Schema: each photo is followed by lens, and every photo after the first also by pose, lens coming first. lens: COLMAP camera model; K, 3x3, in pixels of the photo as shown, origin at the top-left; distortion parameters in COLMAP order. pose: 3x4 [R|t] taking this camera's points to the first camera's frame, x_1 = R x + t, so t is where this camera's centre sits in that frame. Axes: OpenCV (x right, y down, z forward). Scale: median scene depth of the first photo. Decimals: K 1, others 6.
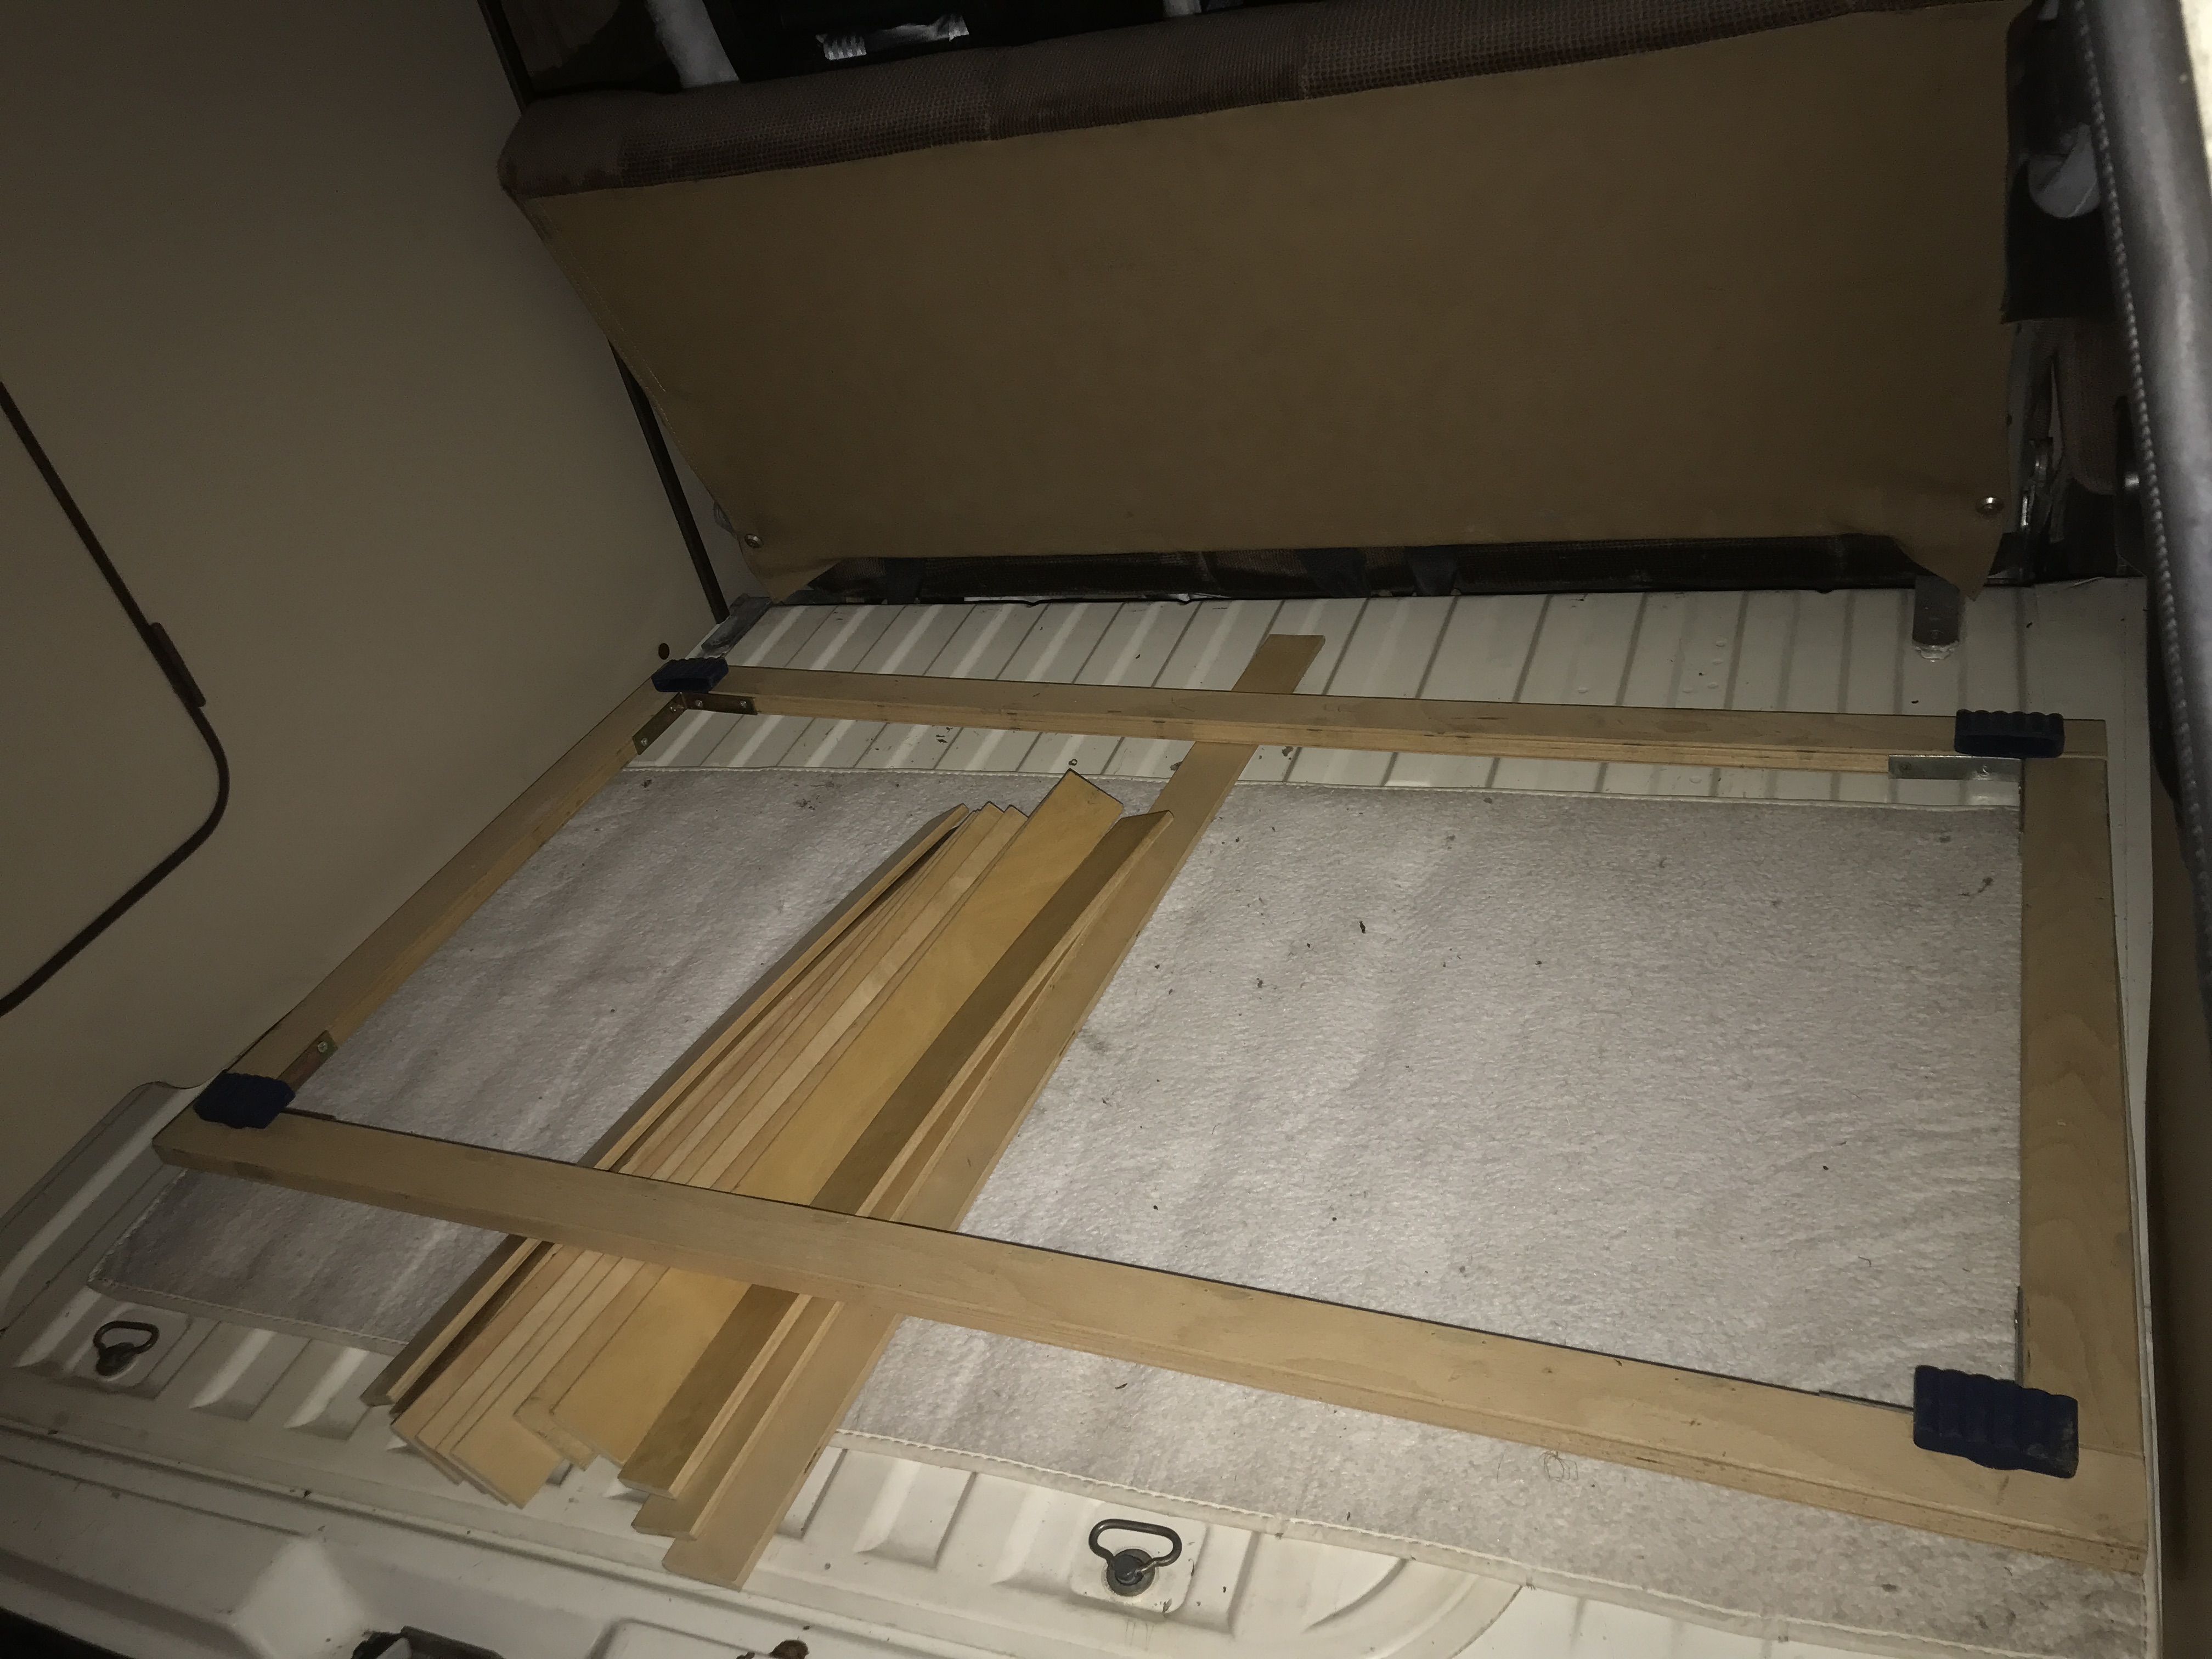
lens RADIAL K [[1808.1, 0, 1115.7], [0, 1808.1, 838.9], [0, 0, 1]] dist [-0.002908, 0.011305]
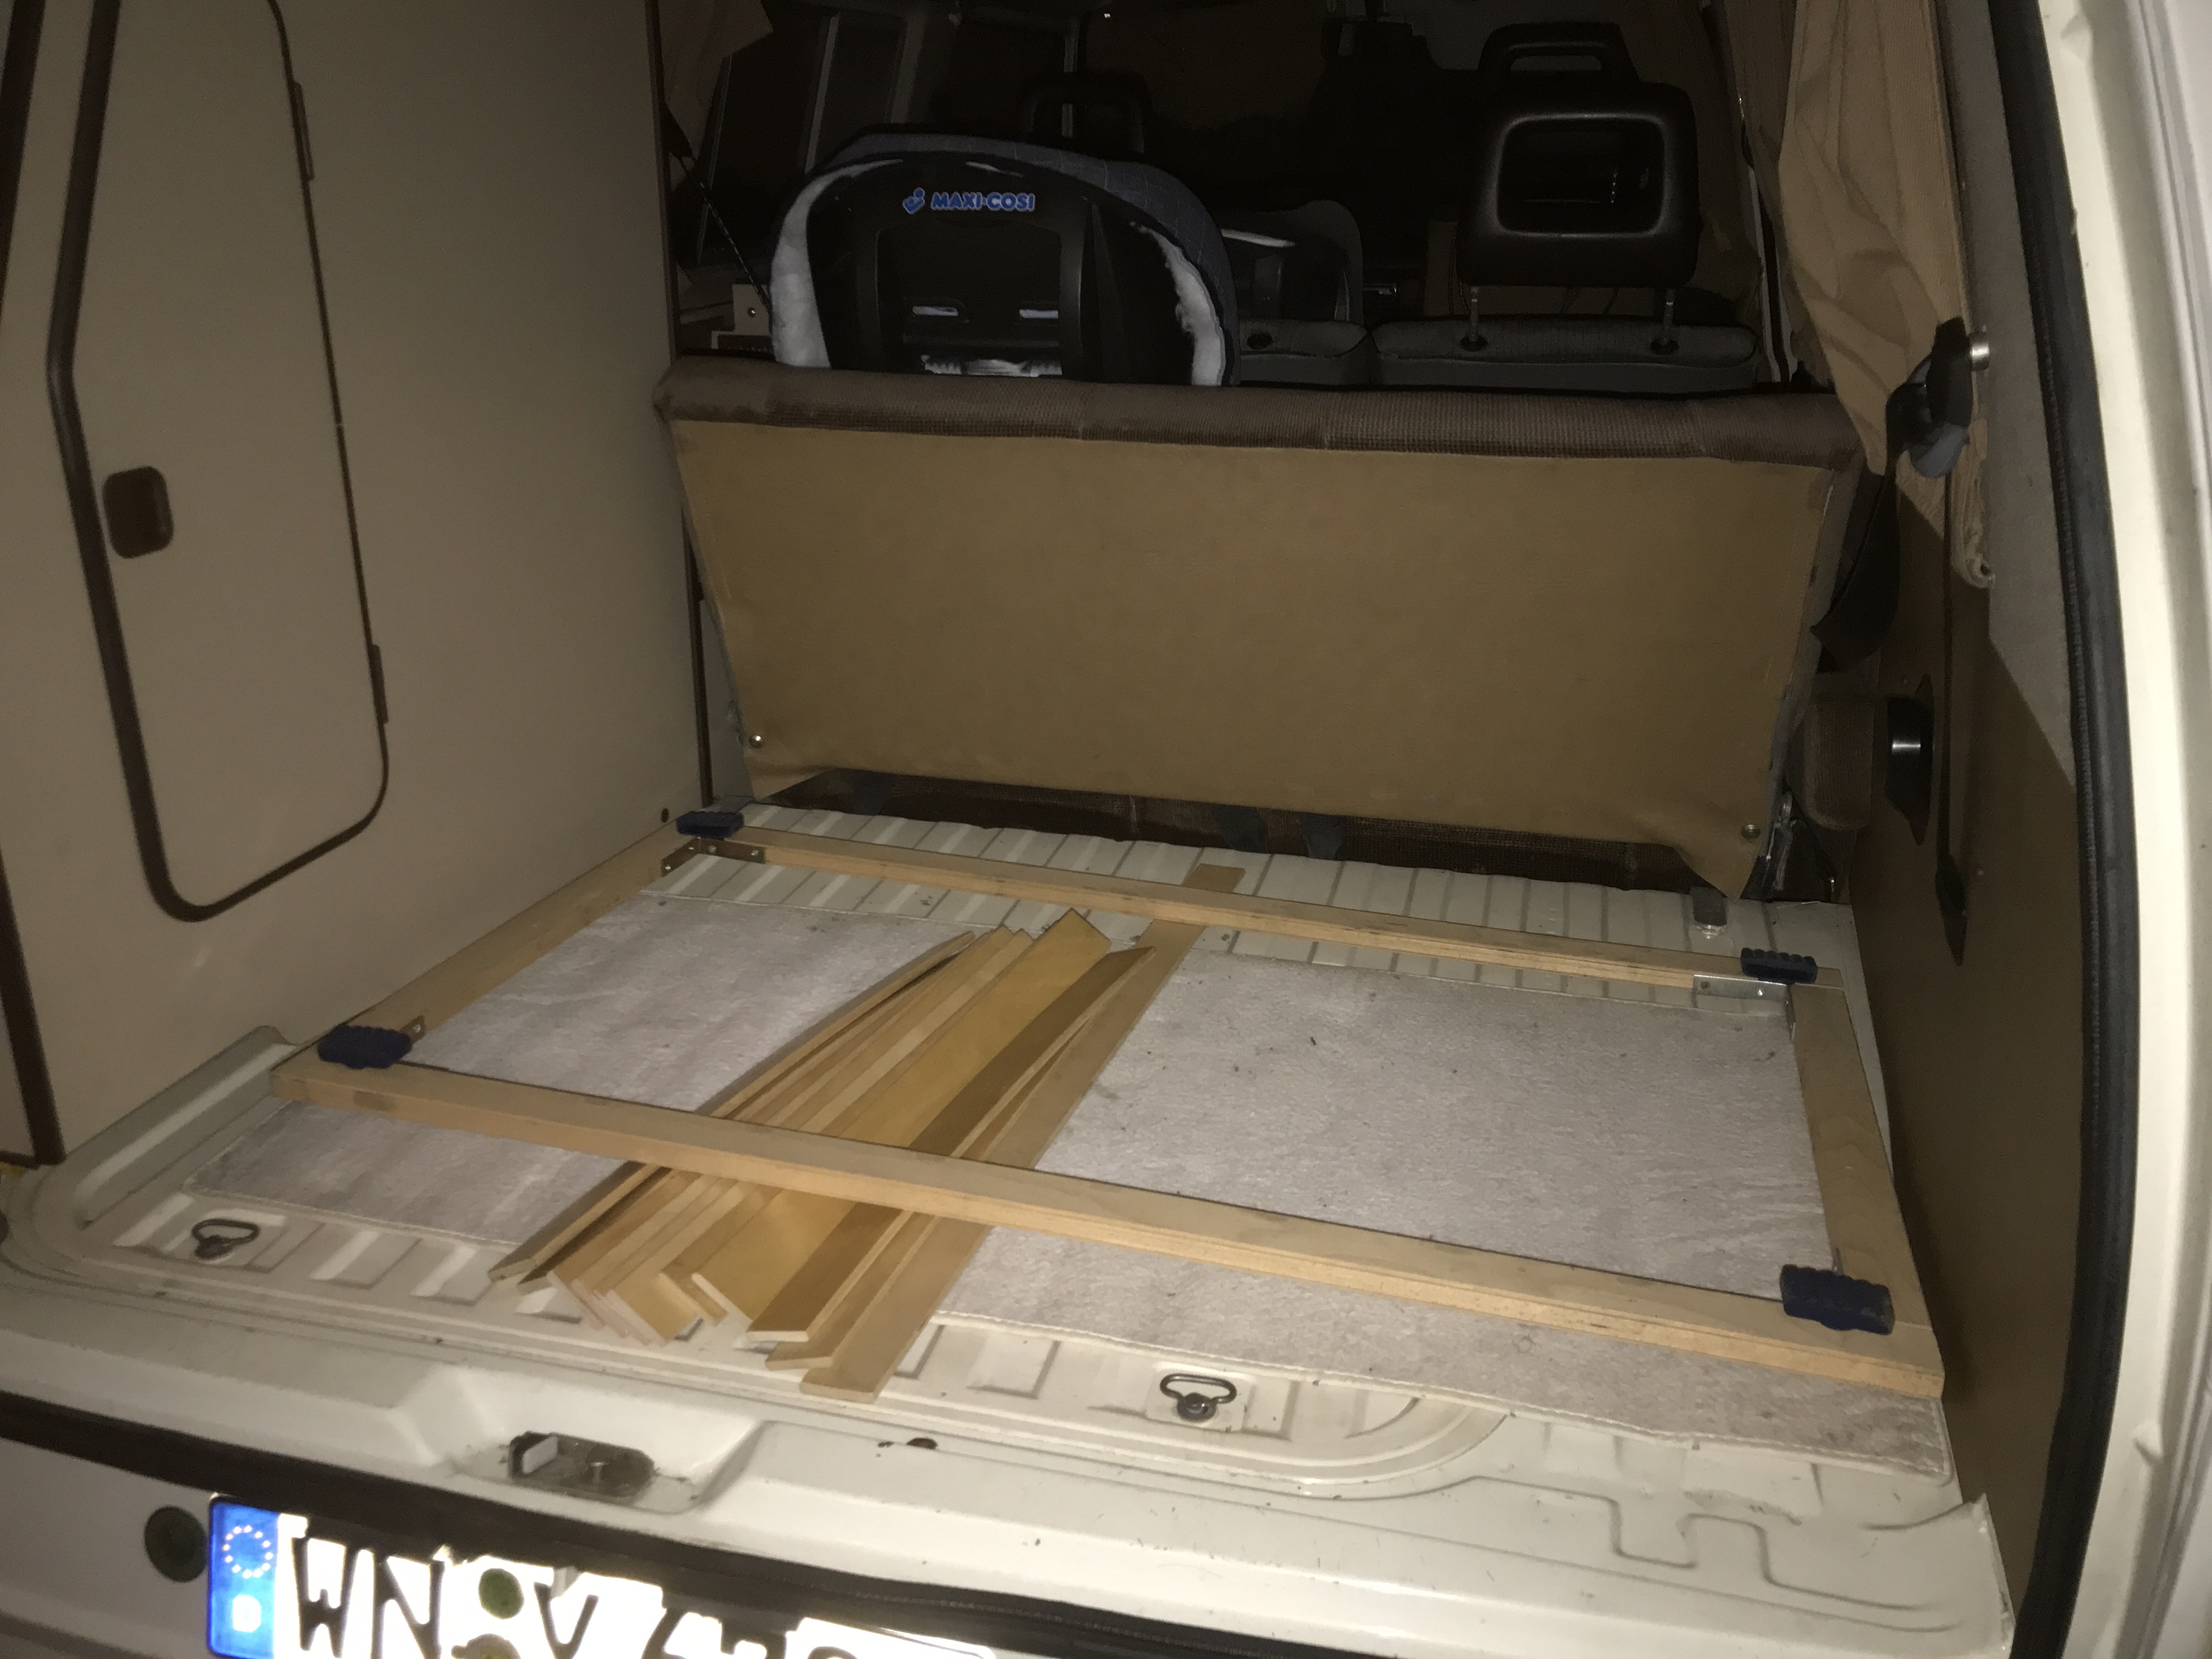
lens RADIAL K [[1816.0, 0, 1106.0], [0, 1816.0, 829.5], [0, 0, 1]] dist [-0.000439, -0.012048]
pose [[0.970584, 0.167934, 0.172526, -0.252401], [-0.114932, 0.952832, -0.280895, 0.284747], [-0.211560, 0.252803, 0.944104, -0.214957]]
